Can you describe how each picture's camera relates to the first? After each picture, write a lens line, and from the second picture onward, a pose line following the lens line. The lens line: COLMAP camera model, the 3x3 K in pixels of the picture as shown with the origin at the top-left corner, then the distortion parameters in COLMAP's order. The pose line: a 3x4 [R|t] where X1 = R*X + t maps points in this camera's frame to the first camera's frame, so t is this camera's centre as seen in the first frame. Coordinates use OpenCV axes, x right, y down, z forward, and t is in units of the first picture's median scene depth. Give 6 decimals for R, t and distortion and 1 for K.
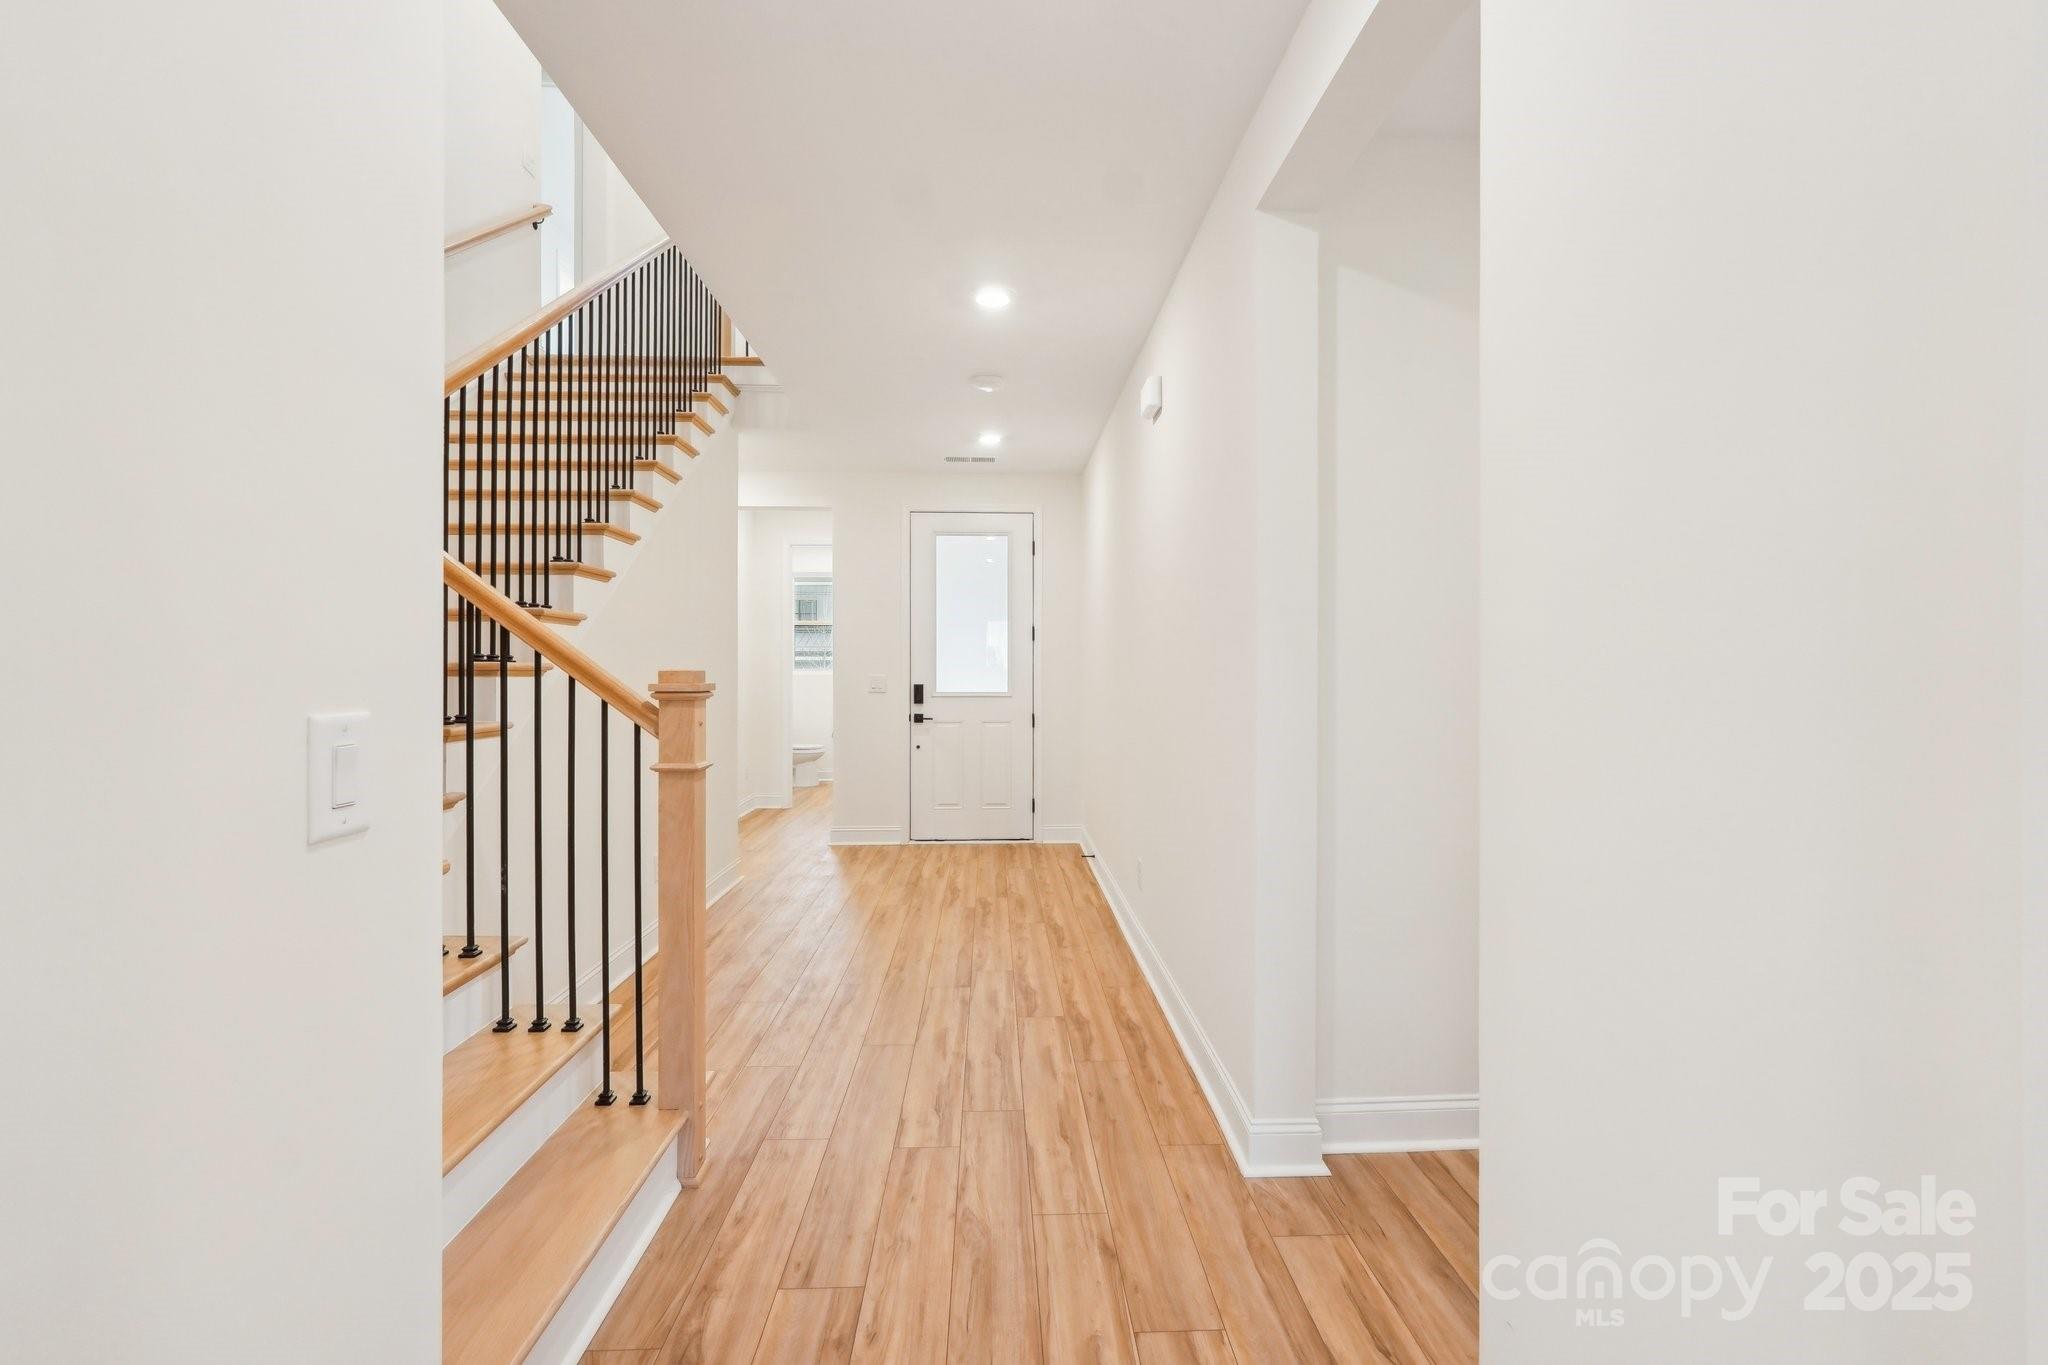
lens RADIAL K [[860.8, 0, 1034.4], [0, 860.8, 668.9], [0, 0, 1]] dist [-0.001719, -0.000078]
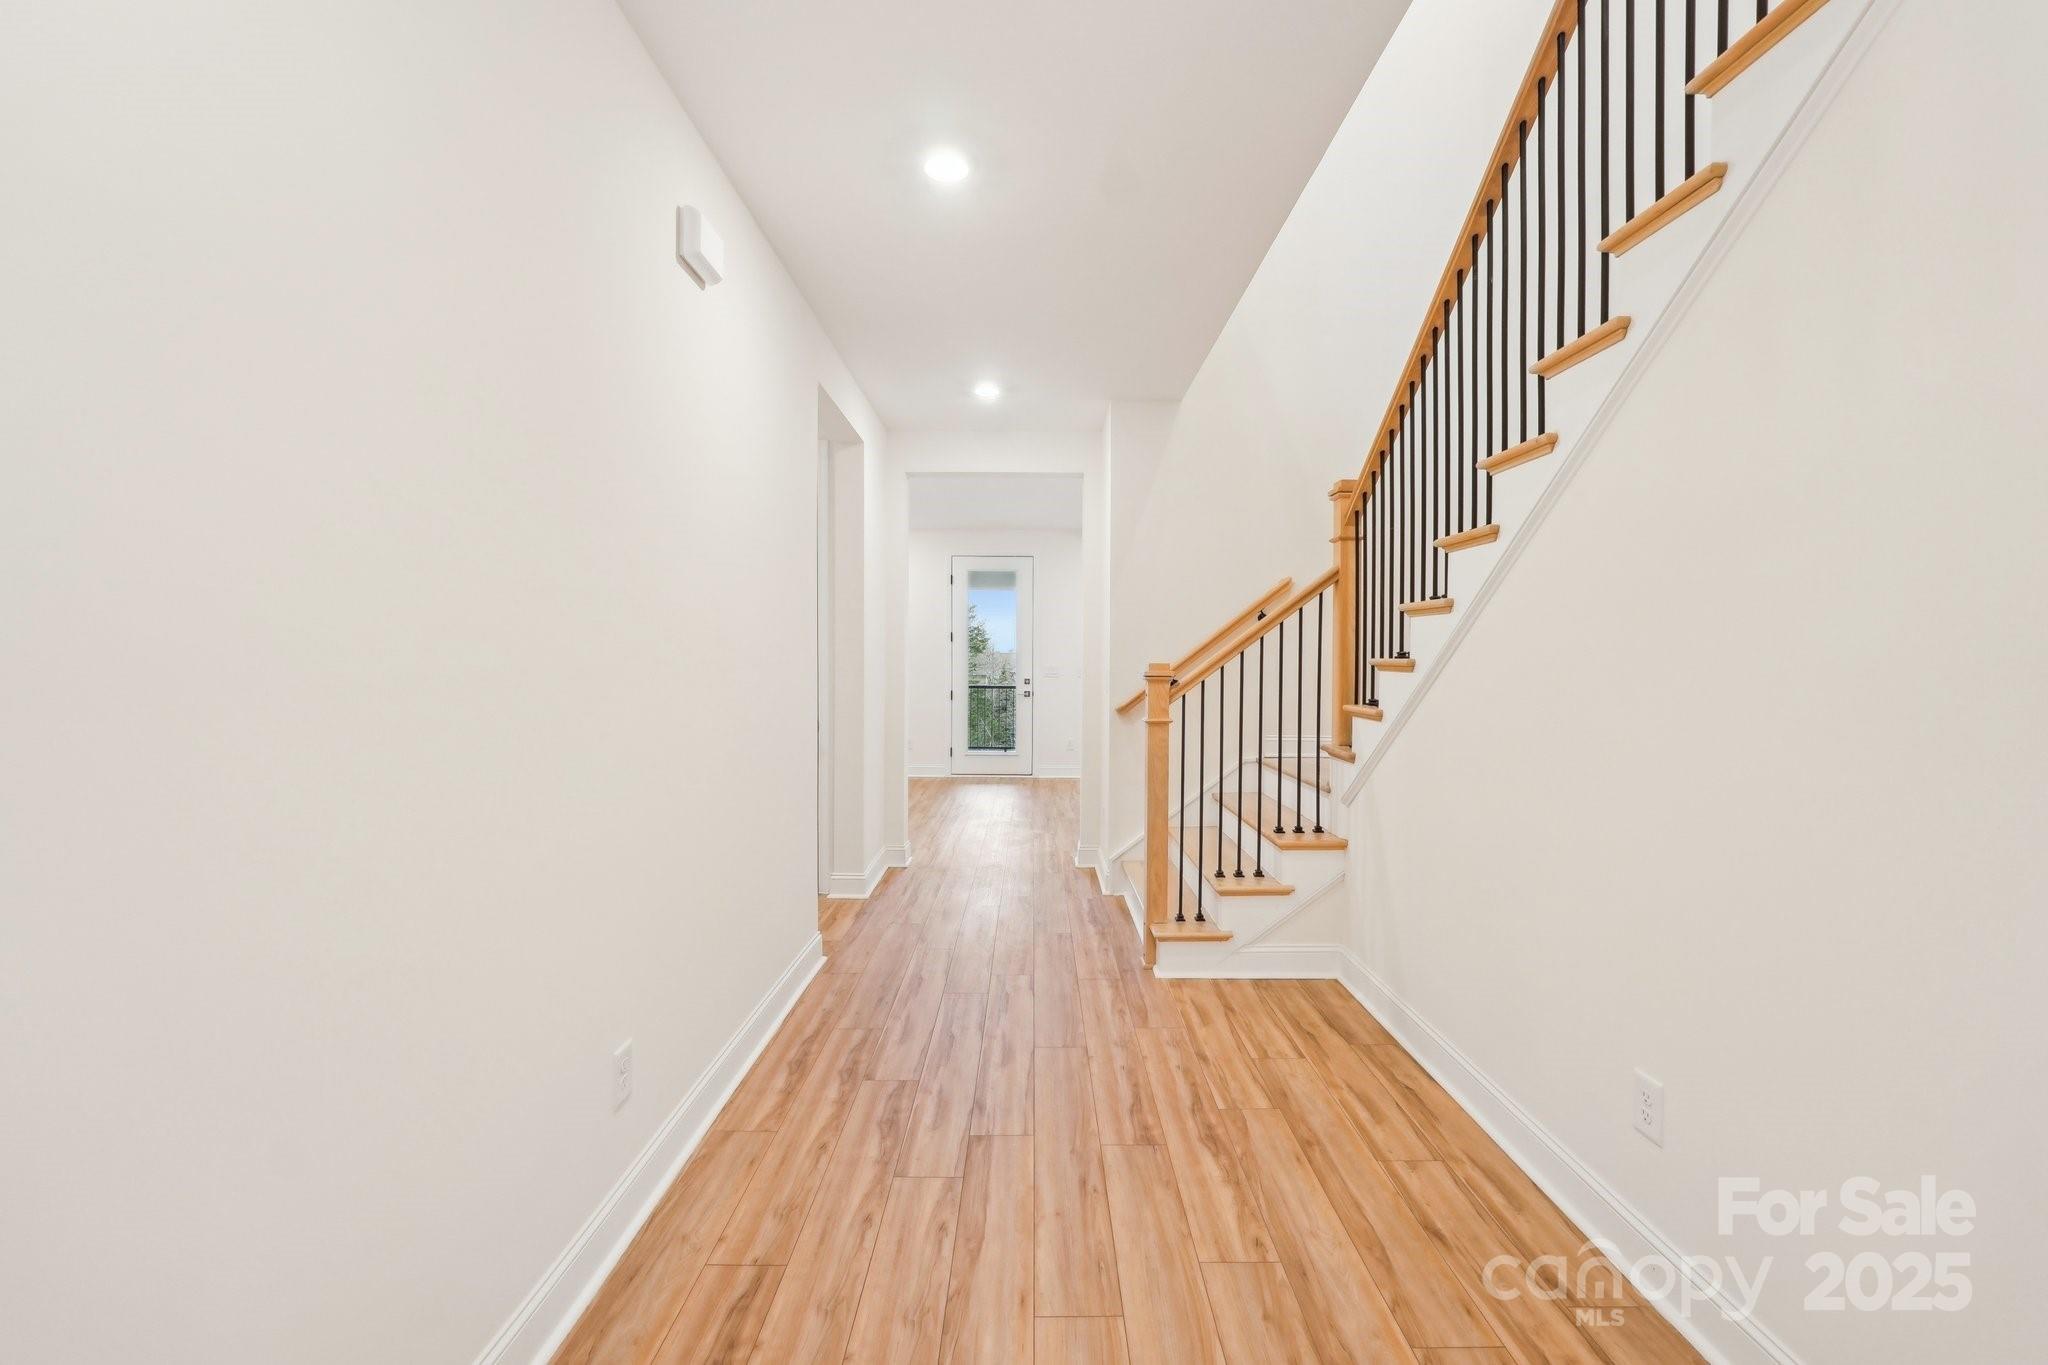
lens RADIAL K [[860.8, 0, 1022.1], [0, 860.8, 672.4], [0, 0, 1]] dist [-0.001719, -0.000078]
pose [[-0.997874, -0.000578, 0.065166, -0.179711], [0.000560, 0.999848, 0.017444, -0.007973], [-0.065166, 0.017443, -0.997722, 1.874240]]
